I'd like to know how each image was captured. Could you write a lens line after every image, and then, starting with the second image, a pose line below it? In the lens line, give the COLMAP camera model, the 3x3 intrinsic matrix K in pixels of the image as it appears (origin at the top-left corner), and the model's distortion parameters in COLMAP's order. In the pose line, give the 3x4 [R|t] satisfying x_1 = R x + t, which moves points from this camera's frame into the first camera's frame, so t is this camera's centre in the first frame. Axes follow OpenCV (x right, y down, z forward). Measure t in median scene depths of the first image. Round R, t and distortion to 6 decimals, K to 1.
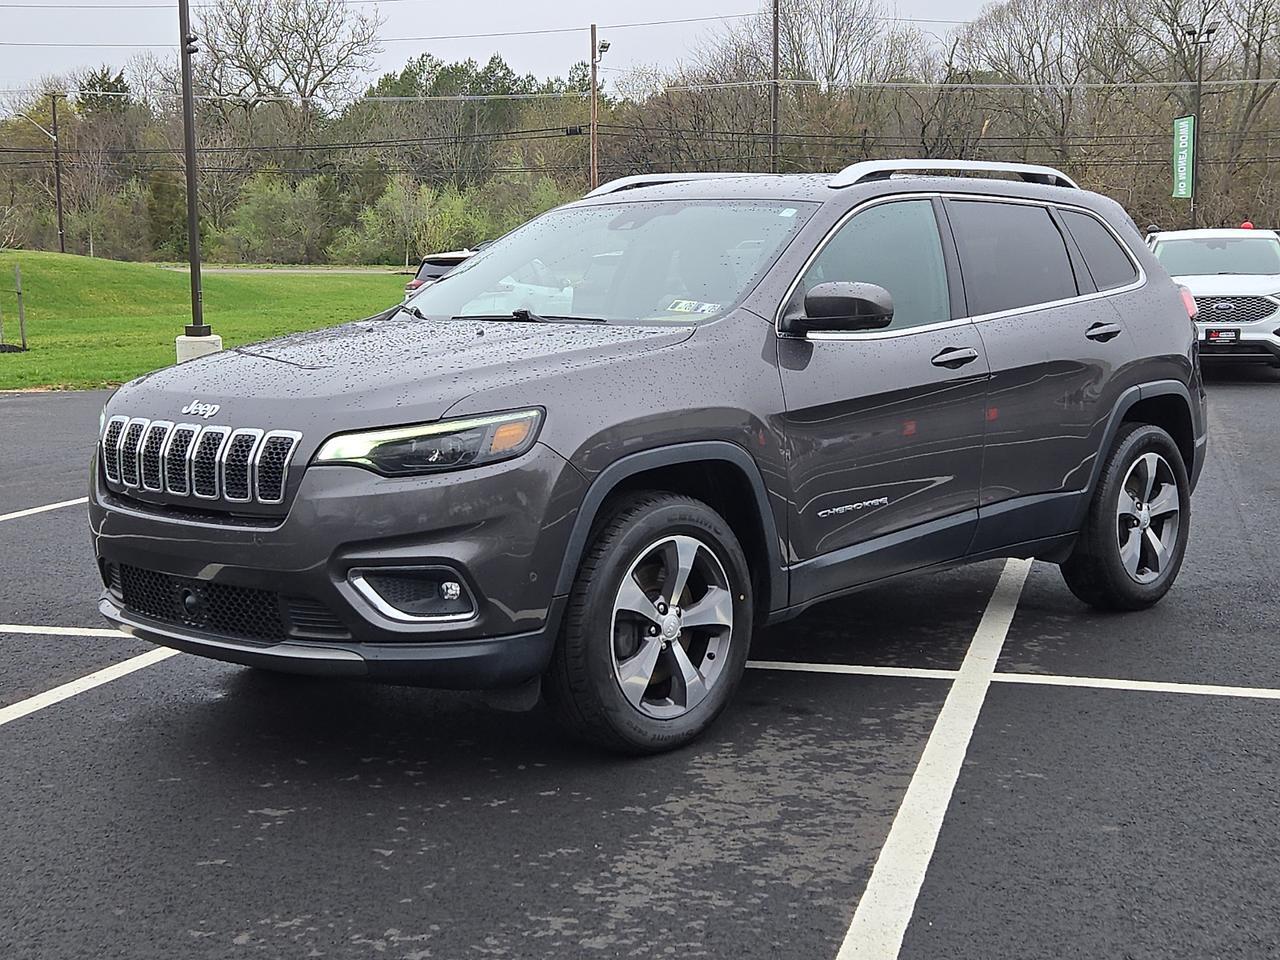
lens RADIAL K [[1824.2, 0, 640.0], [0, 1824.2, 480.0], [0, 0, 1]] dist [0.015212, 0.050891]
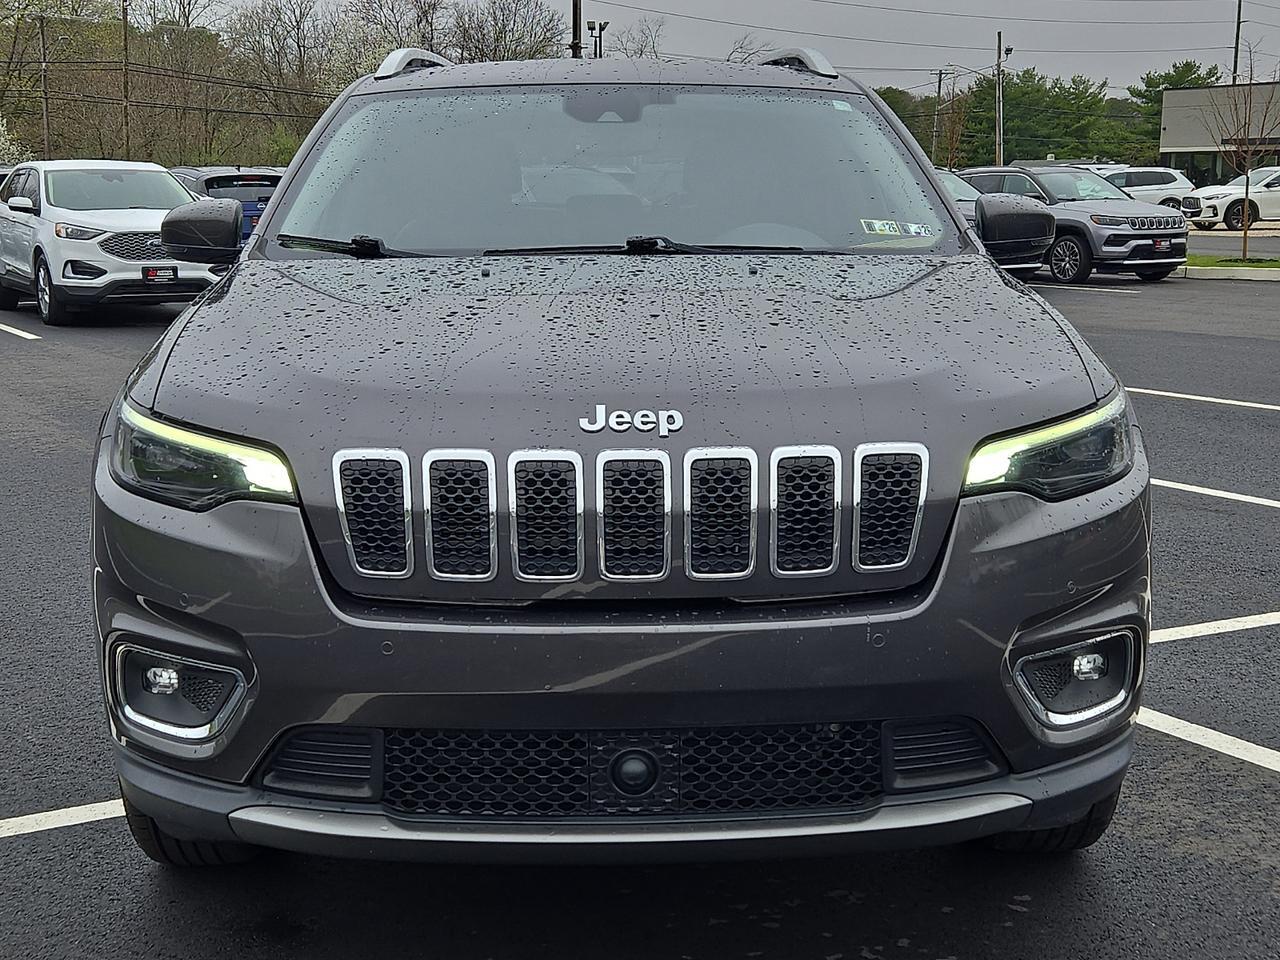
lens RADIAL K [[1824.2, 0, 640.0], [0, 1824.2, 480.0], [0, 0, 1]] dist [0.015212, 0.050891]
pose [[0.725143, -0.102418, 0.680939, -0.553793], [0.080642, 0.994703, 0.063733, -0.050017], [-0.683860, 0.008696, 0.729561, 0.542080]]
